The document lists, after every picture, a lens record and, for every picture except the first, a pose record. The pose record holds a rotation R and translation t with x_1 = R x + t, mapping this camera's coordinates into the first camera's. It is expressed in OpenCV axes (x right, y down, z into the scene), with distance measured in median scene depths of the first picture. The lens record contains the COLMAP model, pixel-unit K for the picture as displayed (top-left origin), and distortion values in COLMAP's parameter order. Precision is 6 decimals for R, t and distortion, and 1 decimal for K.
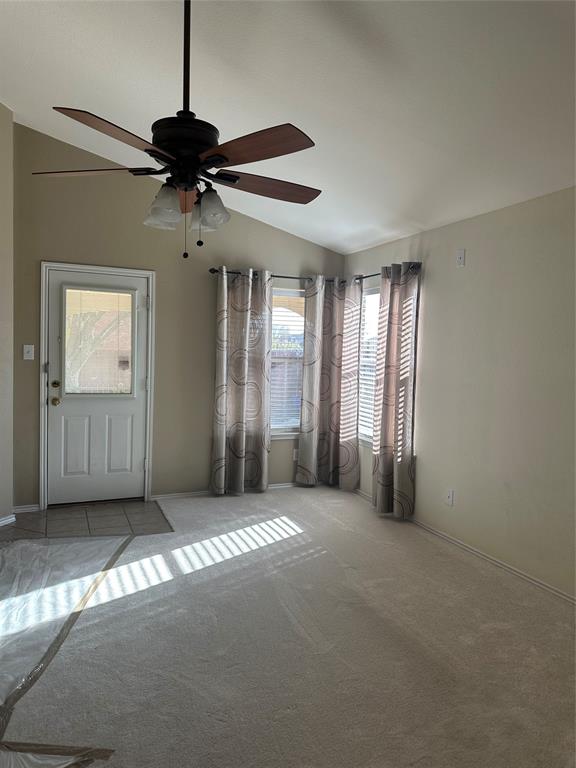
lens RADIAL K [[538.5, 0, 288.0], [0, 538.5, 384.0], [0, 0, 1]] dist [0.031472, -0.002912]
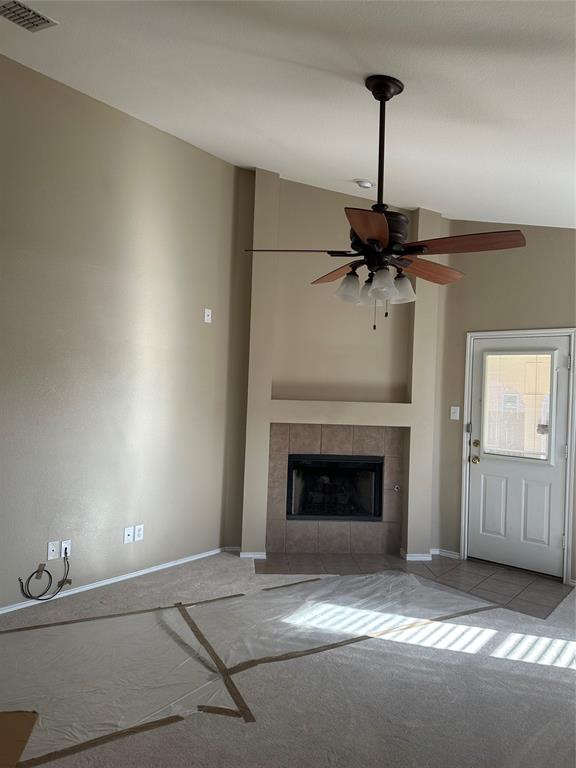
lens RADIAL K [[538.5, 0, 288.0], [0, 538.5, 384.0], [0, 0, 1]] dist [0.031472, -0.002912]
pose [[0.471901, -0.025631, -0.881279, 0.395758], [-0.077246, 0.994531, -0.070288, -0.014444], [0.878261, 0.101245, 0.467341, 0.180061]]
